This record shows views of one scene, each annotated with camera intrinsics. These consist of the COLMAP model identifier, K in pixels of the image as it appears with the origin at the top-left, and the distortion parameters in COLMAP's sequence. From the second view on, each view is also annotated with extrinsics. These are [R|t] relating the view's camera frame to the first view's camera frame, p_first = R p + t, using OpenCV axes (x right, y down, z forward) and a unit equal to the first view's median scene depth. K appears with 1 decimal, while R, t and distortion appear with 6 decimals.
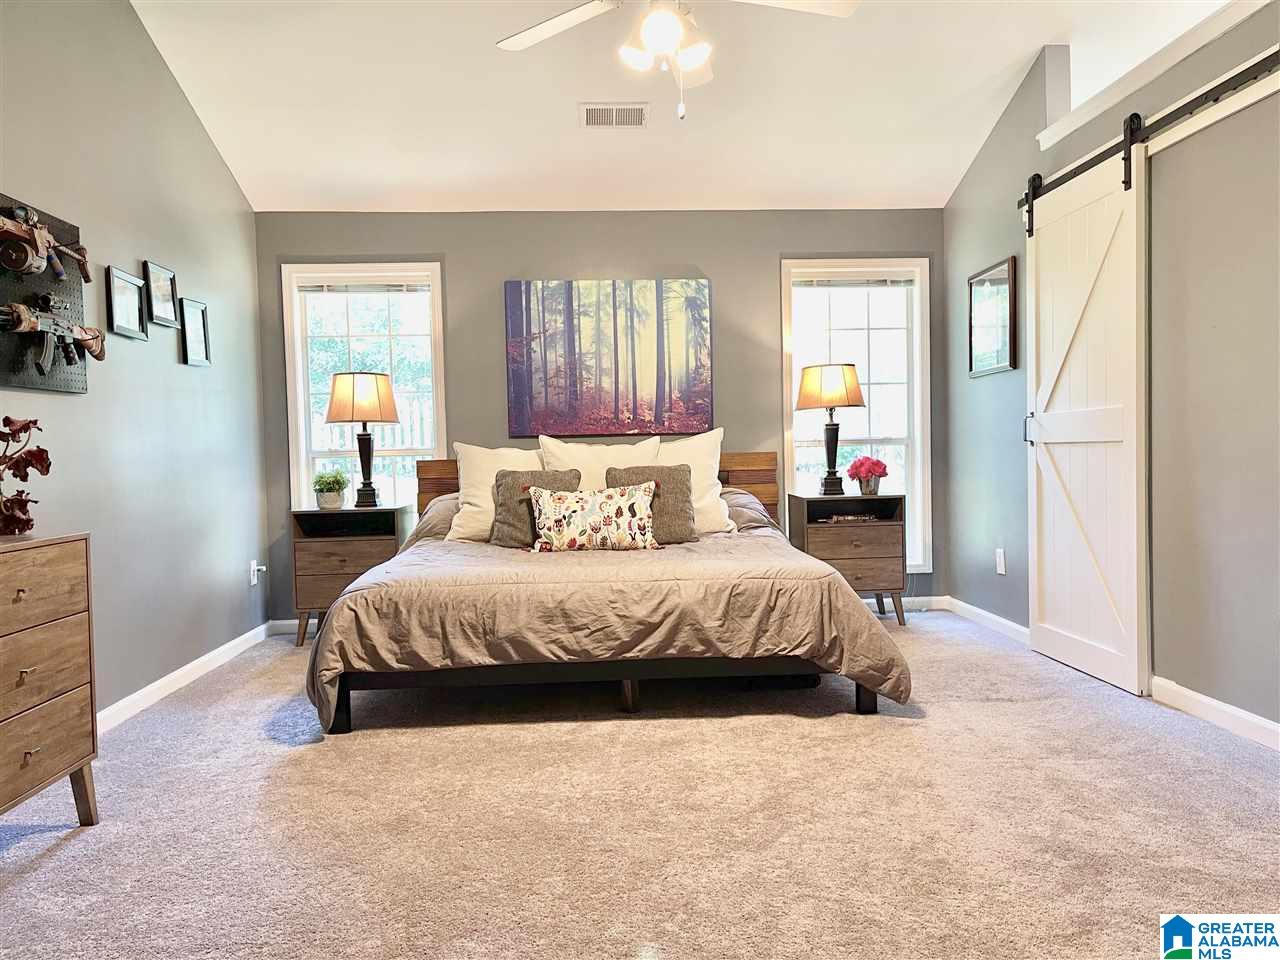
lens RADIAL K [[965.8, 0, 639.5], [0, 965.8, 485.9], [0, 0, 1]] dist [0.089509, -0.128223]
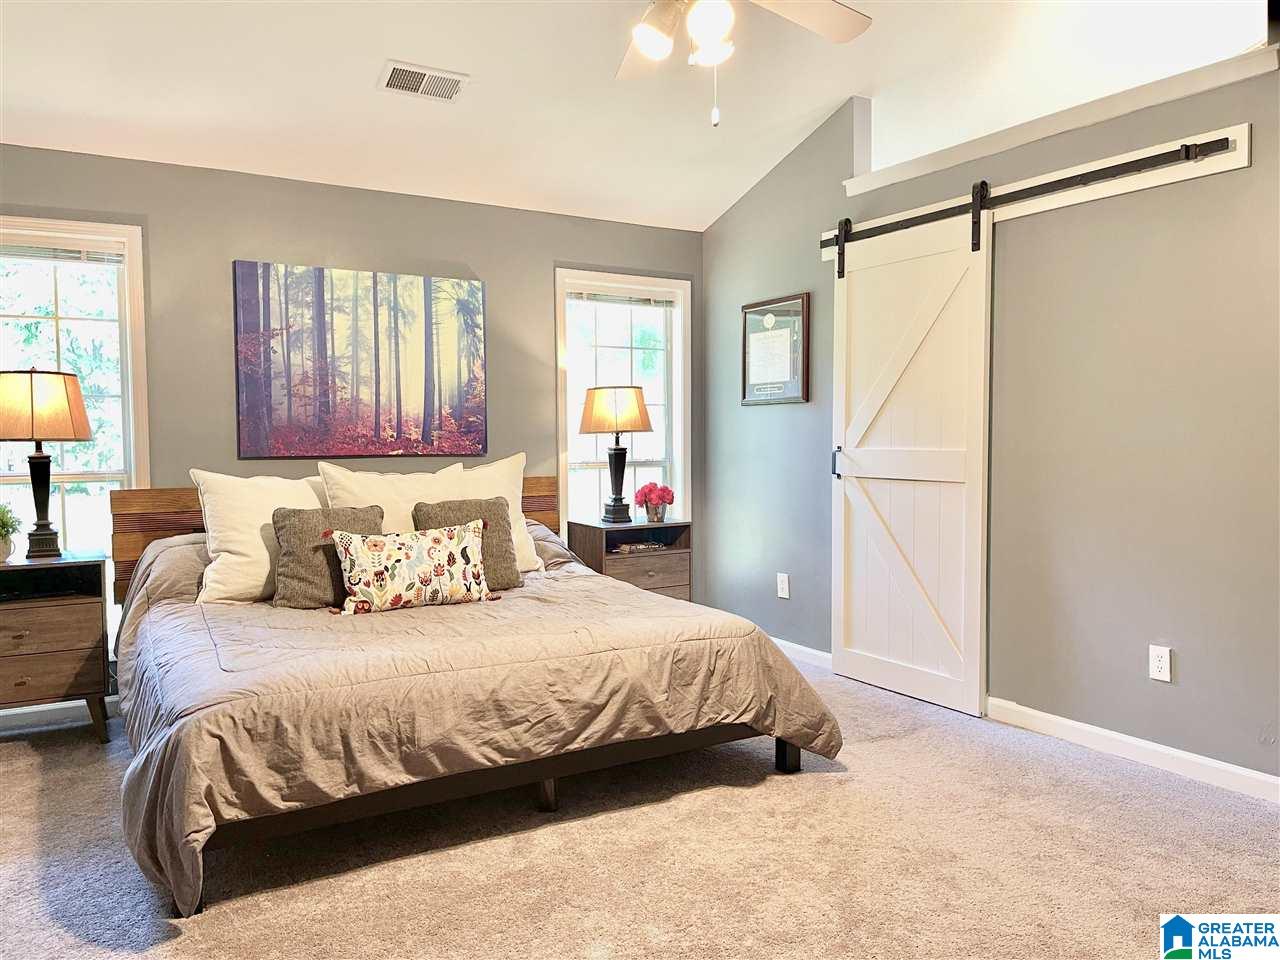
lens RADIAL K [[972.9, 0, 640.0], [0, 972.9, 480.0], [0, 0, 1]] dist [0.054684, -0.058017]
pose [[0.882749, -0.005278, 0.469816, -0.273099], [0.001544, 0.999964, 0.008334, -0.048093], [-0.469843, -0.006632, 0.882725, 0.176993]]
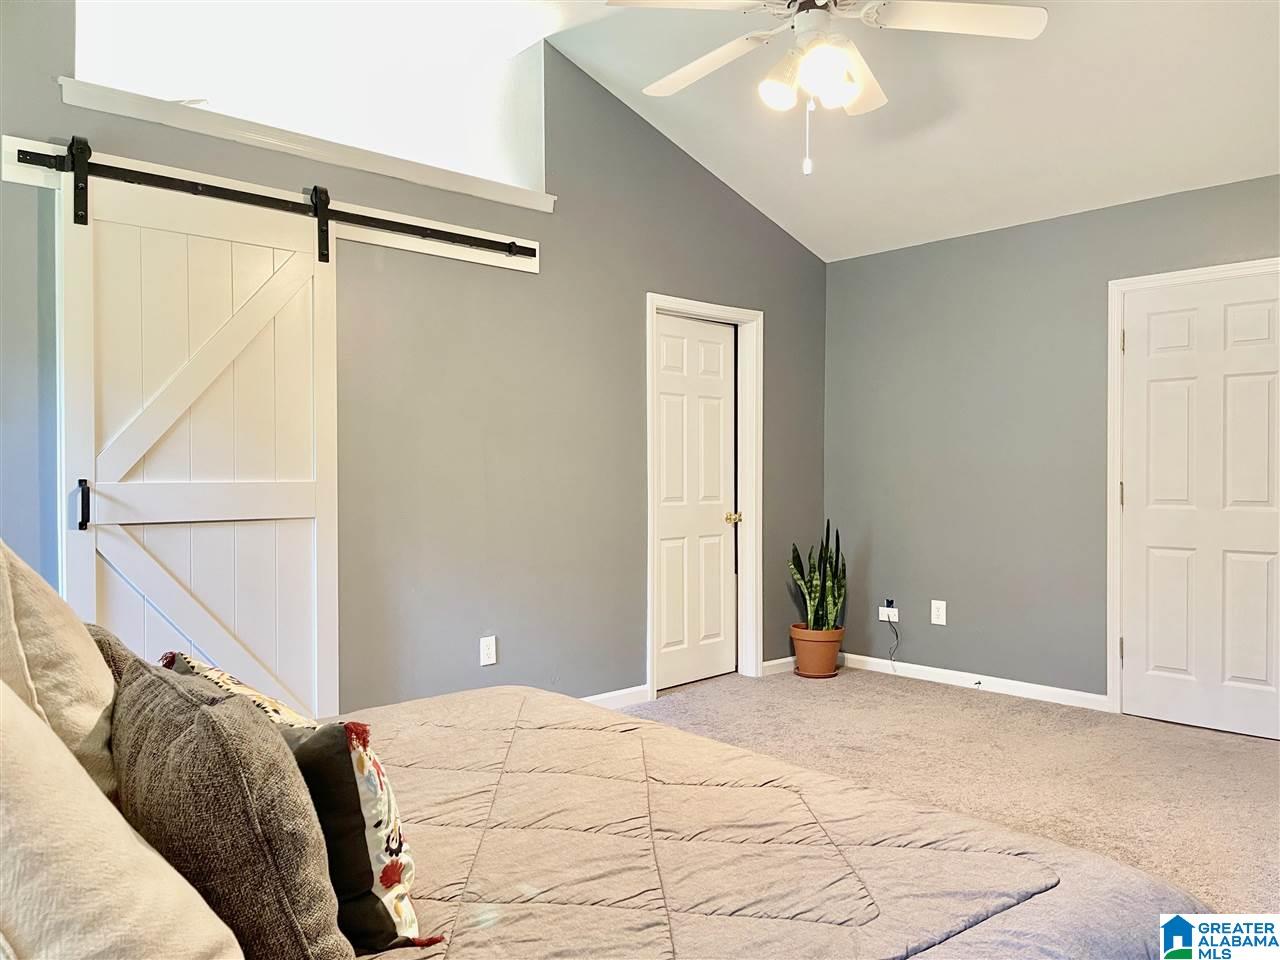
lens RADIAL K [[972.9, 0, 640.0], [0, 972.9, 480.0], [0, 0, 1]] dist [0.054684, -0.058017]
pose [[-0.632959, 0.014485, 0.774050, -0.371682], [0.041543, 0.999020, 0.015276, -0.069570], [-0.773070, 0.041826, -0.632940, 1.120196]]
